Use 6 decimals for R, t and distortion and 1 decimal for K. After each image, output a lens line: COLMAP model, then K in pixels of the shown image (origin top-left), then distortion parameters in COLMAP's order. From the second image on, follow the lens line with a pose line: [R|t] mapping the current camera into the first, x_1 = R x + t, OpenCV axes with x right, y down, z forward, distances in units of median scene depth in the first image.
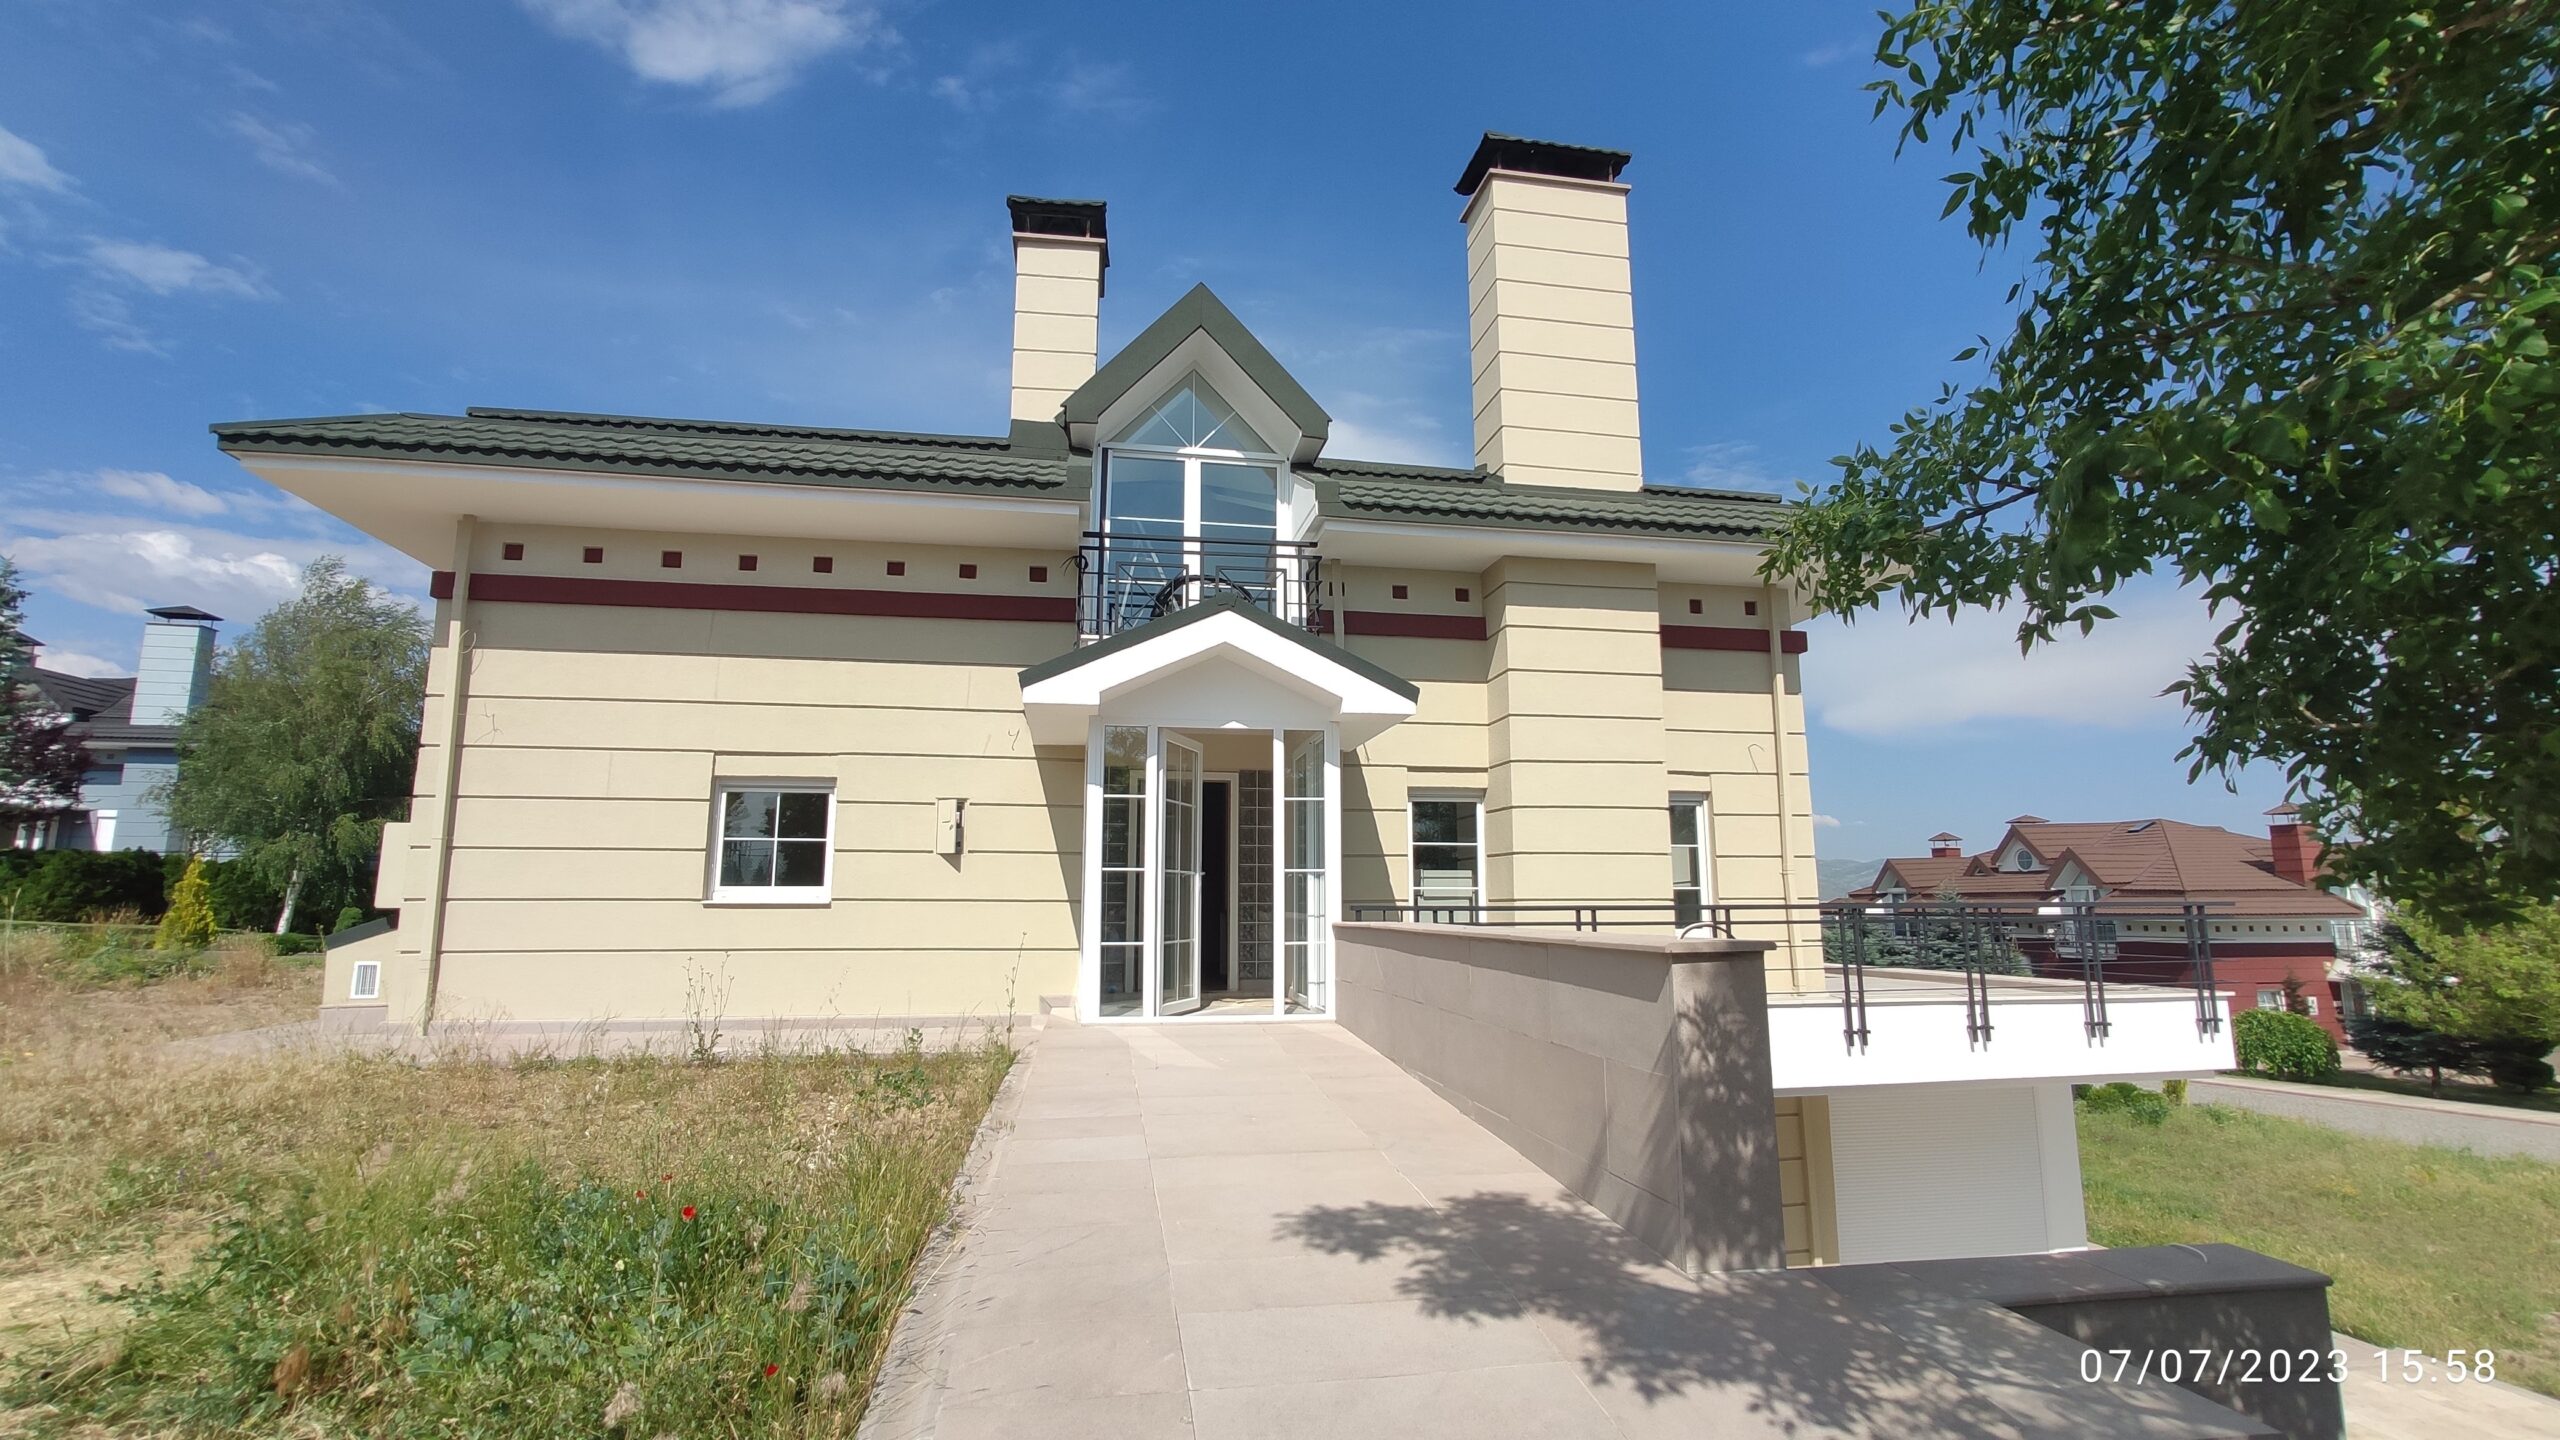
lens RADIAL K [[1134.7, 0, 1278.0], [0, 1134.7, 726.1], [0, 0, 1]] dist [-0.009297, 0.001725]
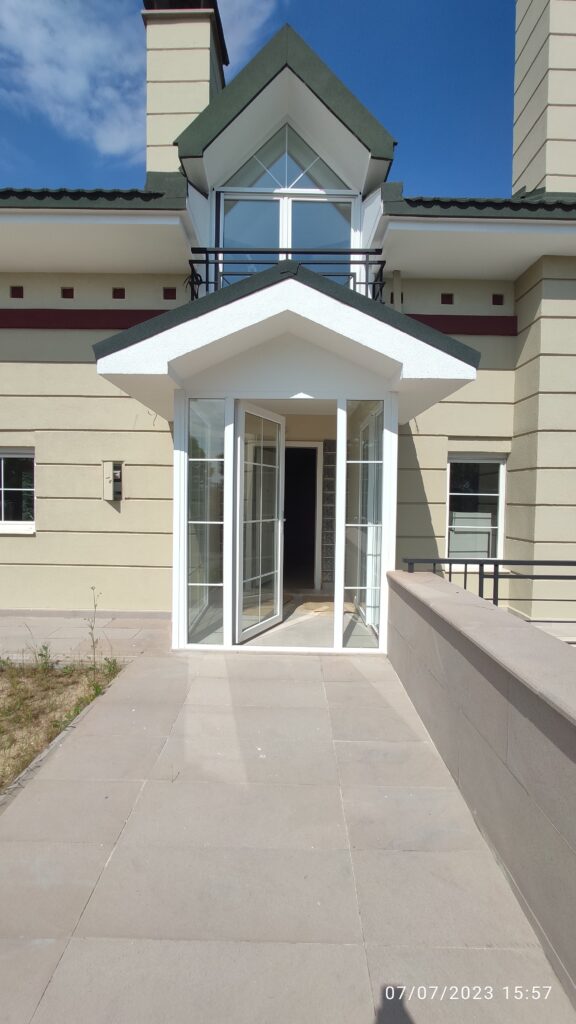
lens RADIAL K [[453.9, 0, 288.7], [0, 453.9, 512.3], [0, 0, 1]] dist [-0.009297, 0.001725]
pose [[0.986165, 0.019641, -0.164598, 0.021638], [0.011297, 0.982684, 0.184946, 0.025187], [0.165380, -0.184246, 0.968867, 0.480866]]
